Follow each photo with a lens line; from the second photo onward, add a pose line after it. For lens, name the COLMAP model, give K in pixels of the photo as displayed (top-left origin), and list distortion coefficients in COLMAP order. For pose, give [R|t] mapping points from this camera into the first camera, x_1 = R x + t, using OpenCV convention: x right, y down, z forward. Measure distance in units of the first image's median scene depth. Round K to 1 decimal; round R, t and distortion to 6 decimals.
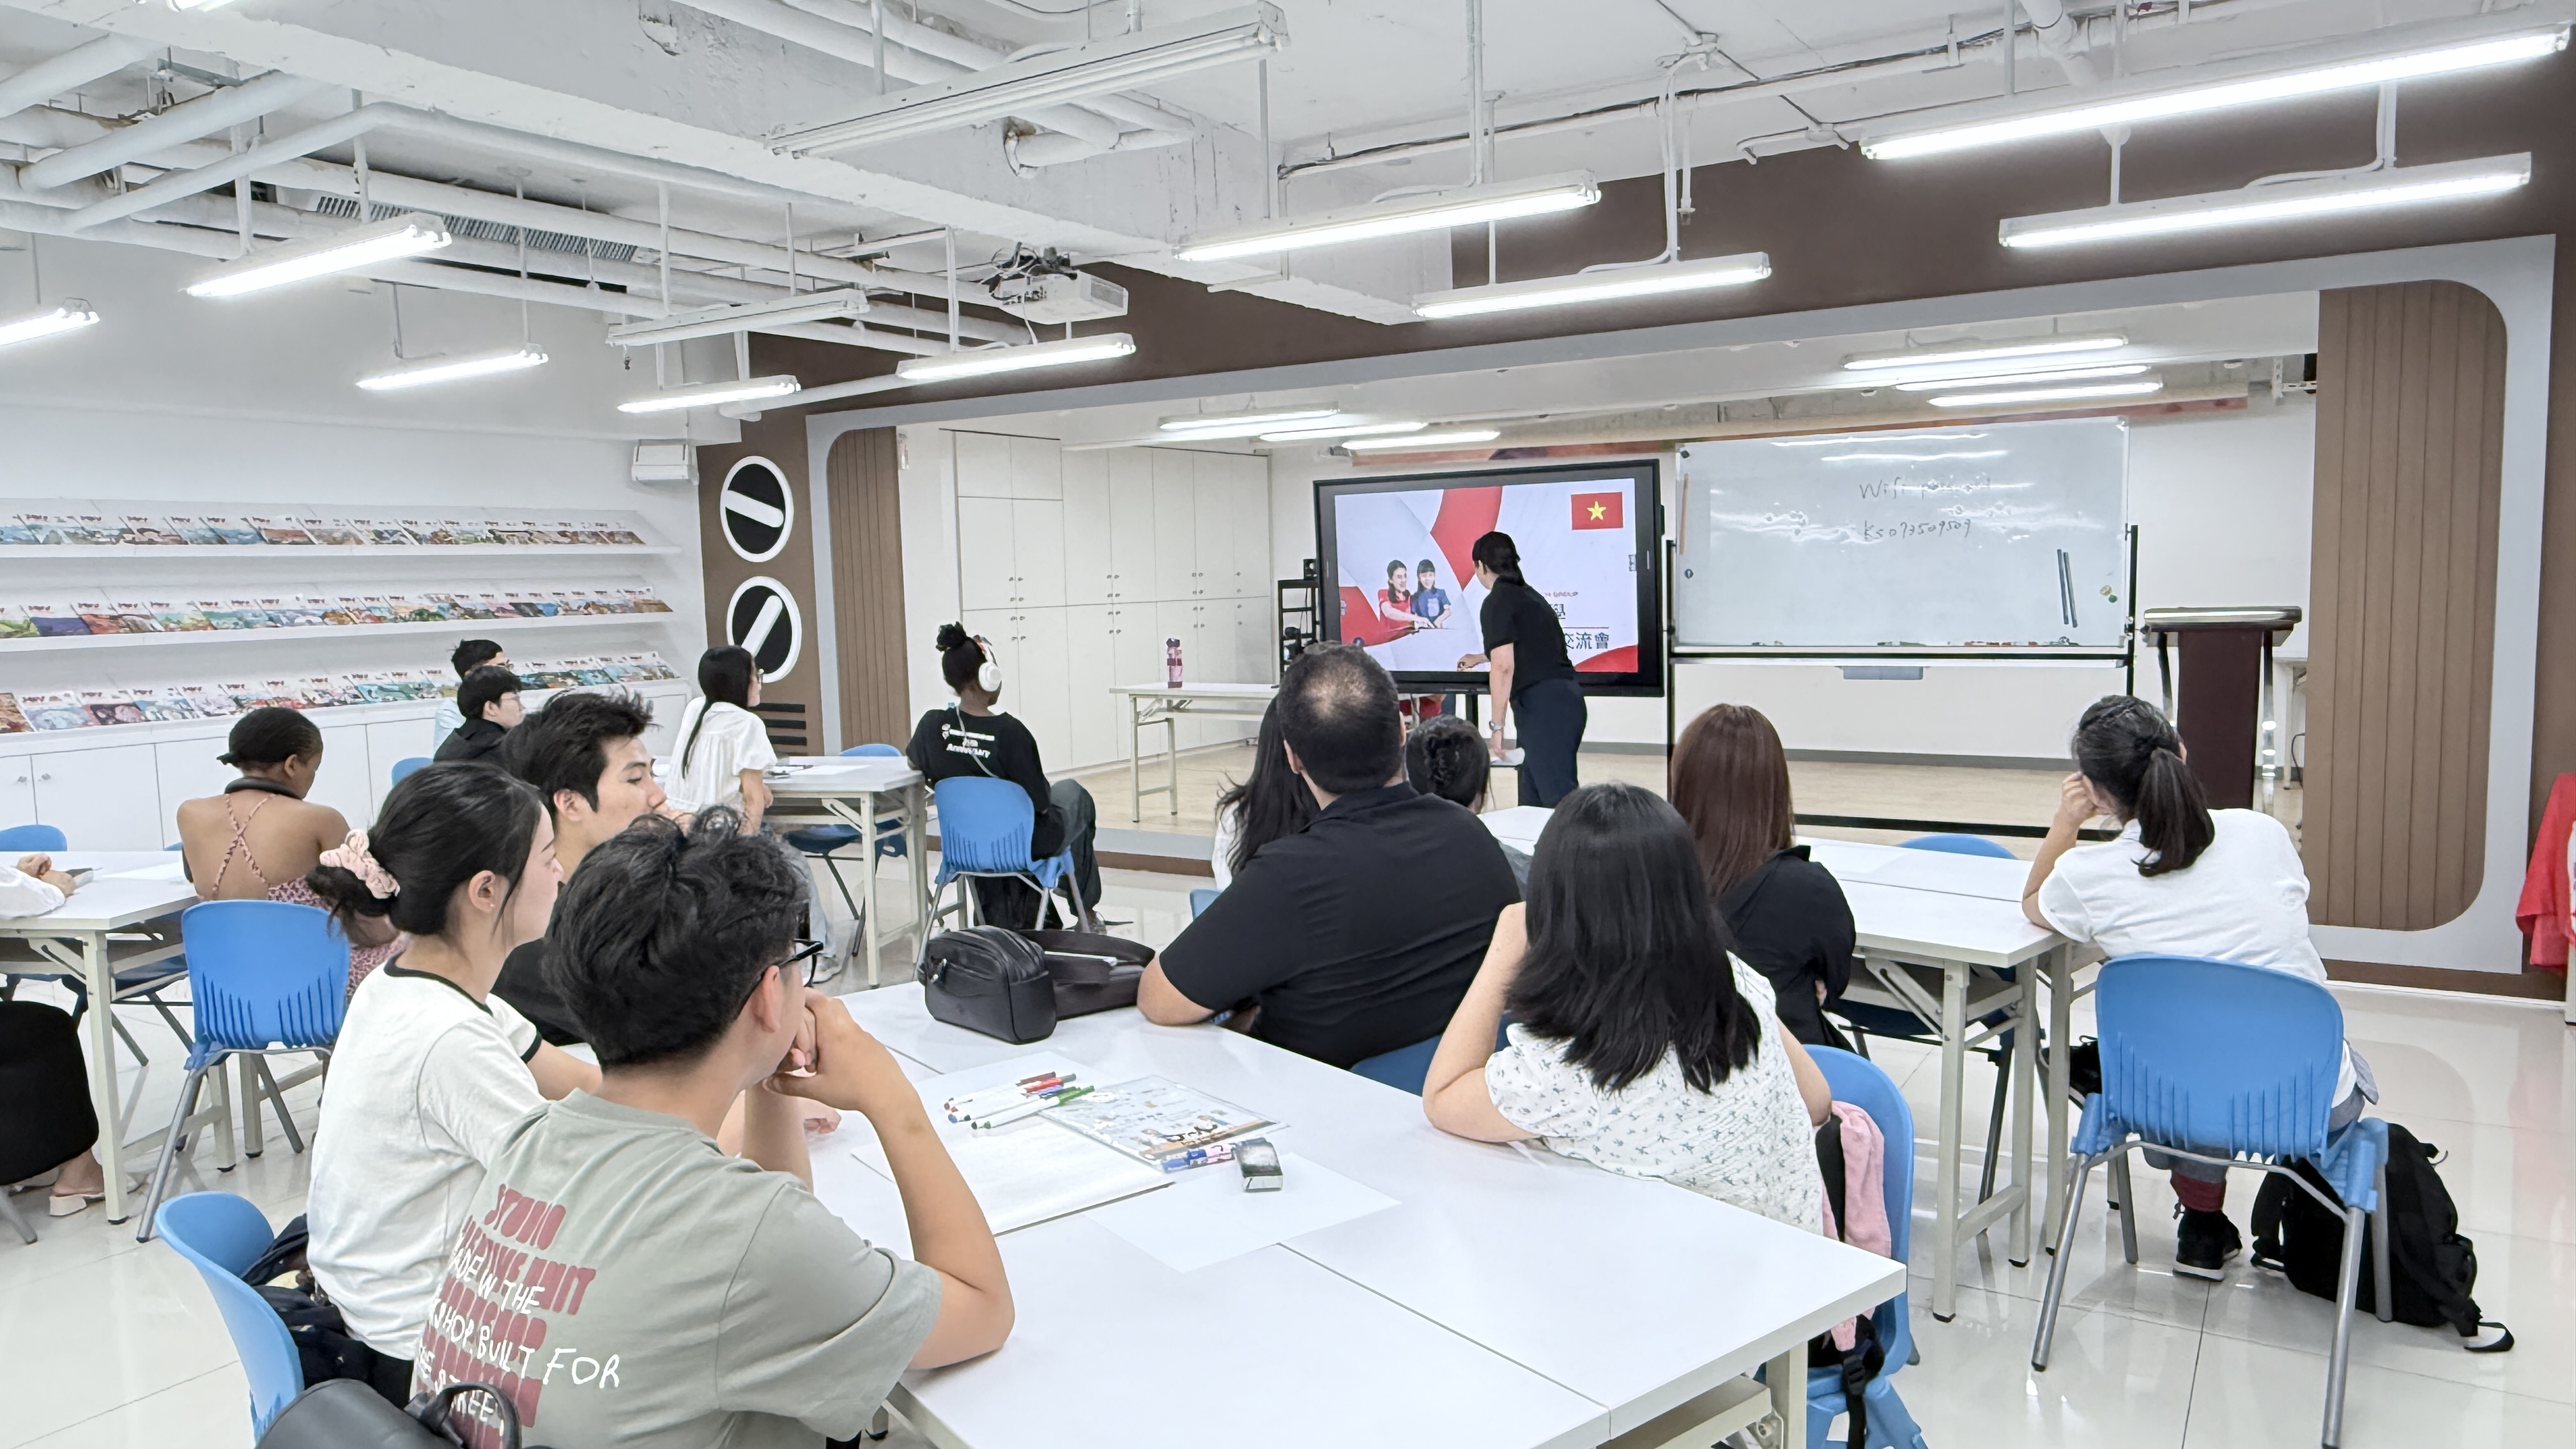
lens RADIAL K [[1659.1, 0, 1288.0], [0, 1659.1, 724.5], [0, 0, 1]] dist [0.001719, -0.000008]
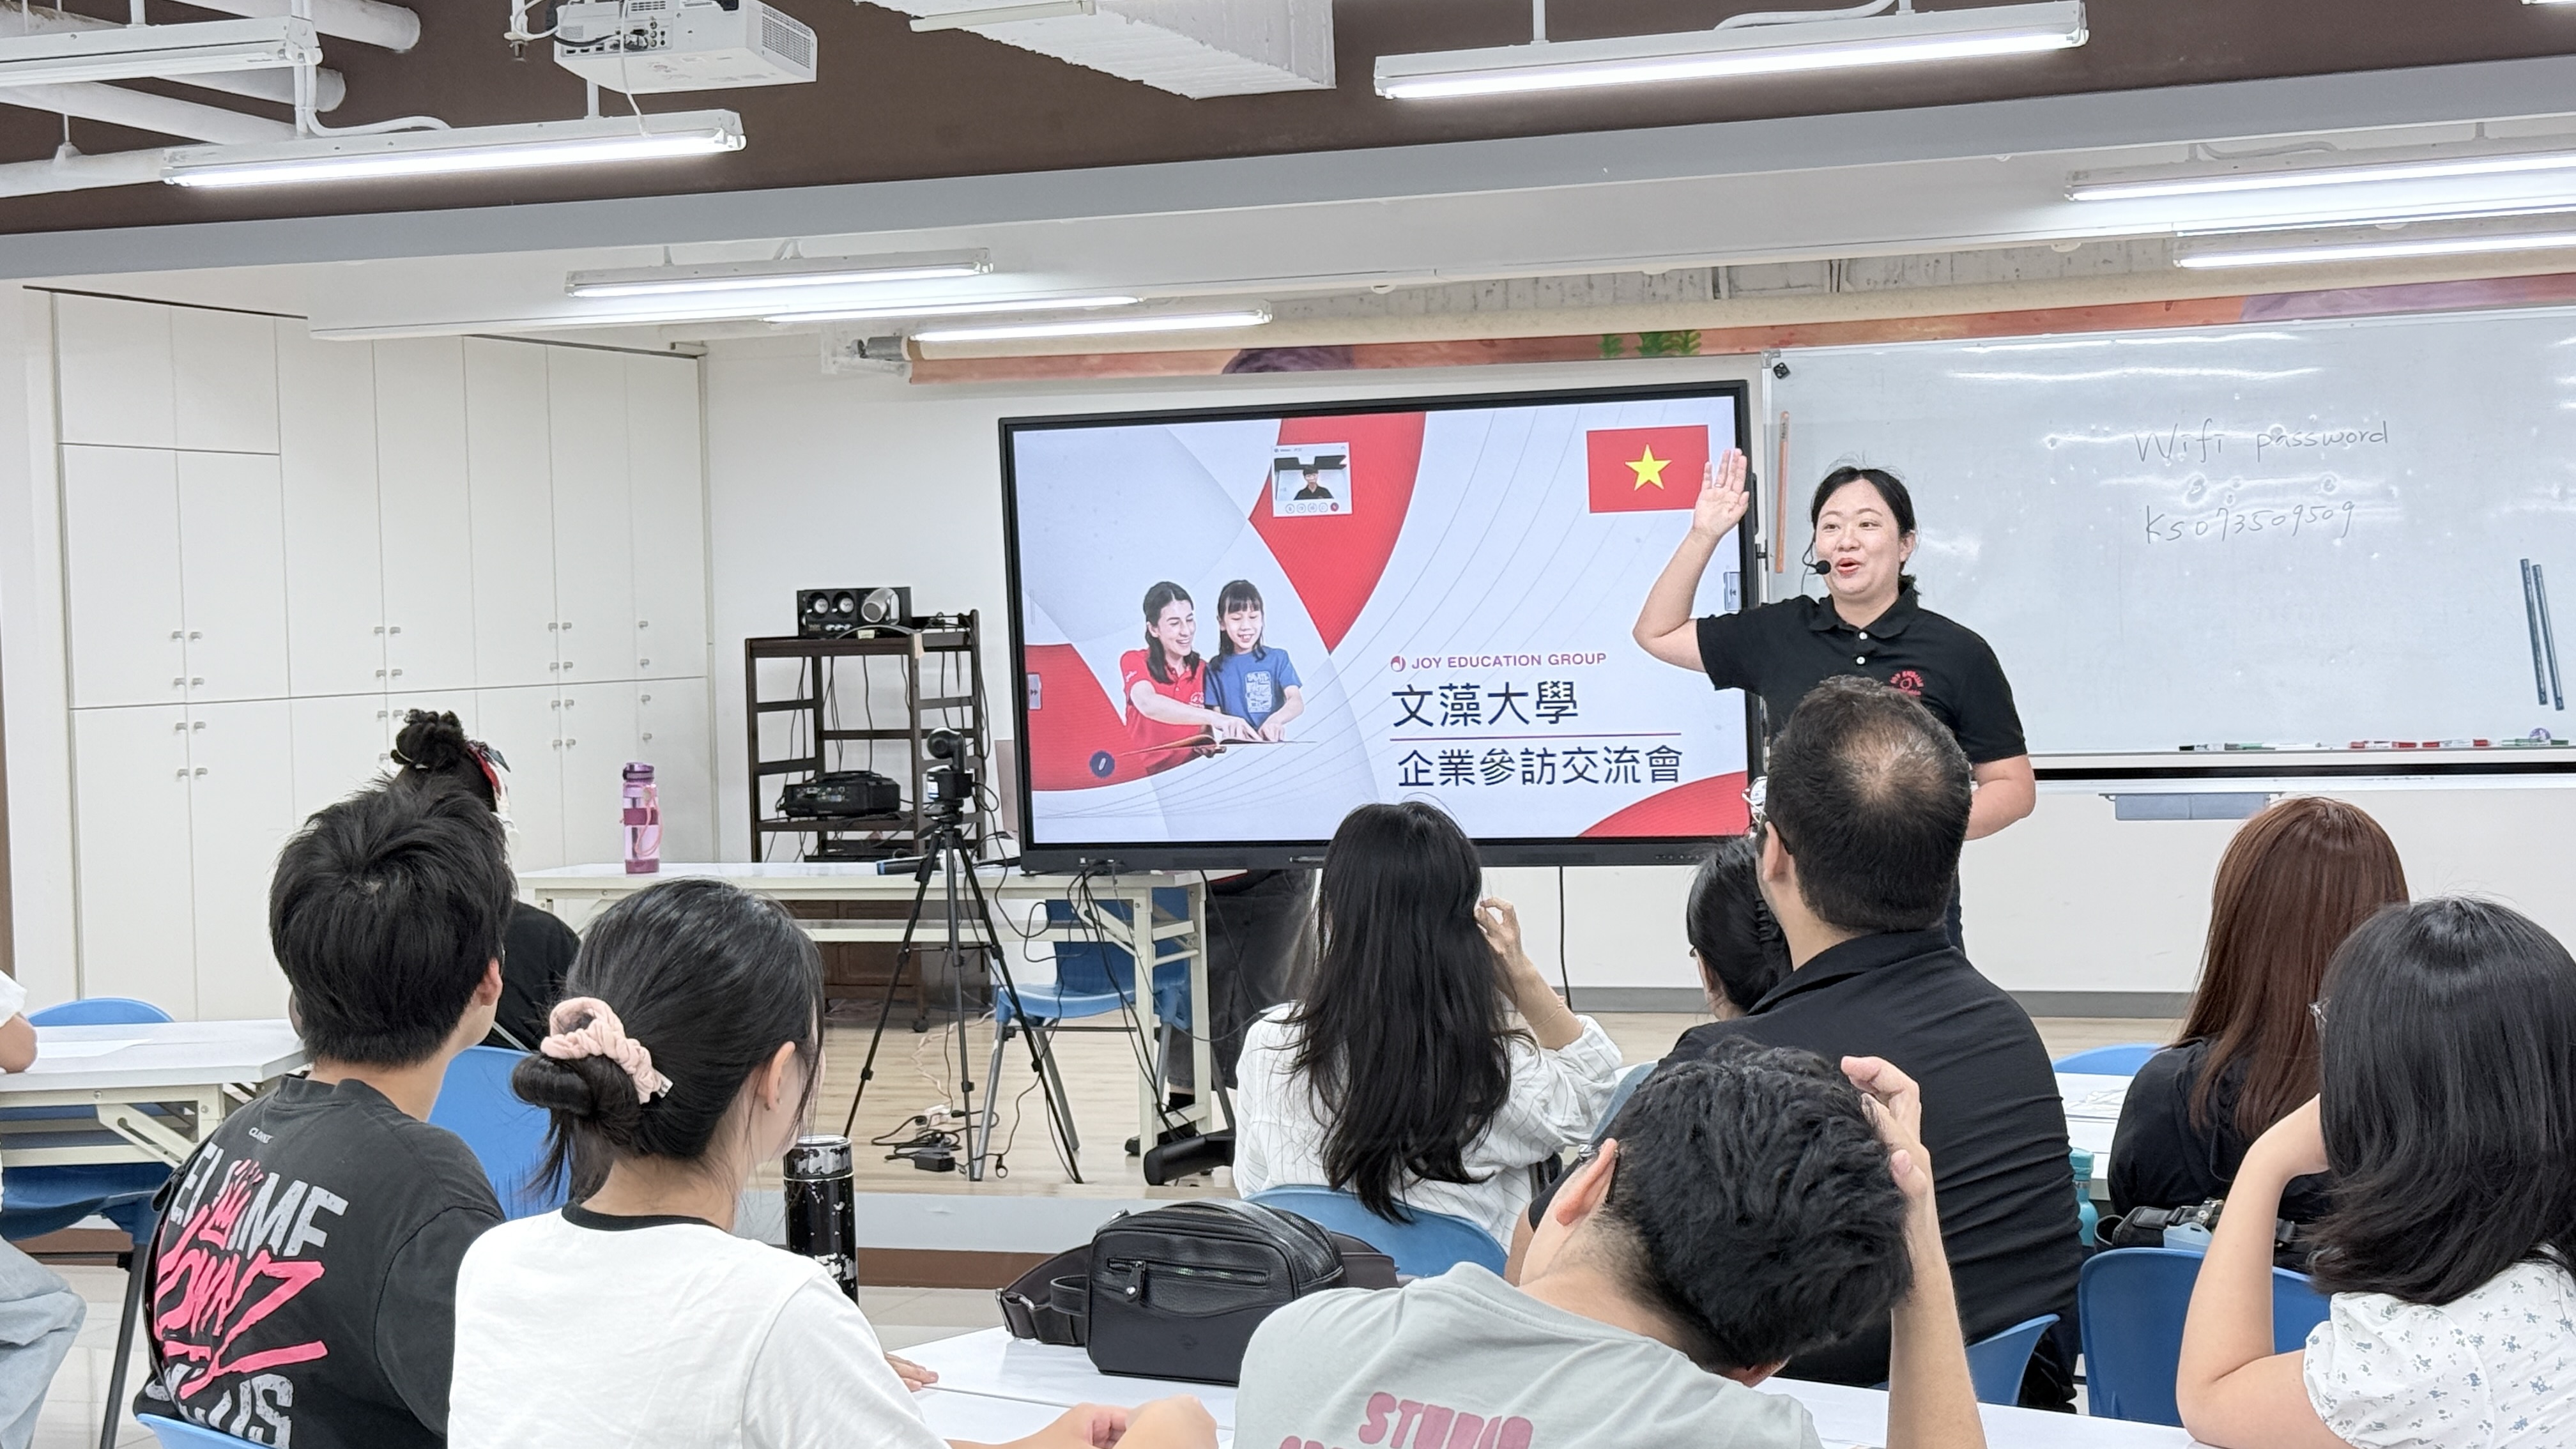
lens RADIAL K [[4087.5, 0, 1288.0], [0, 4087.5, 724.5], [0, 0, 1]] dist [0.145454, -0.071644]
pose [[0.976695, -0.009311, 0.214428, -0.182837], [0.024138, 0.997486, -0.066631, 0.021376], [-0.213268, 0.070254, 0.974465, -0.160642]]
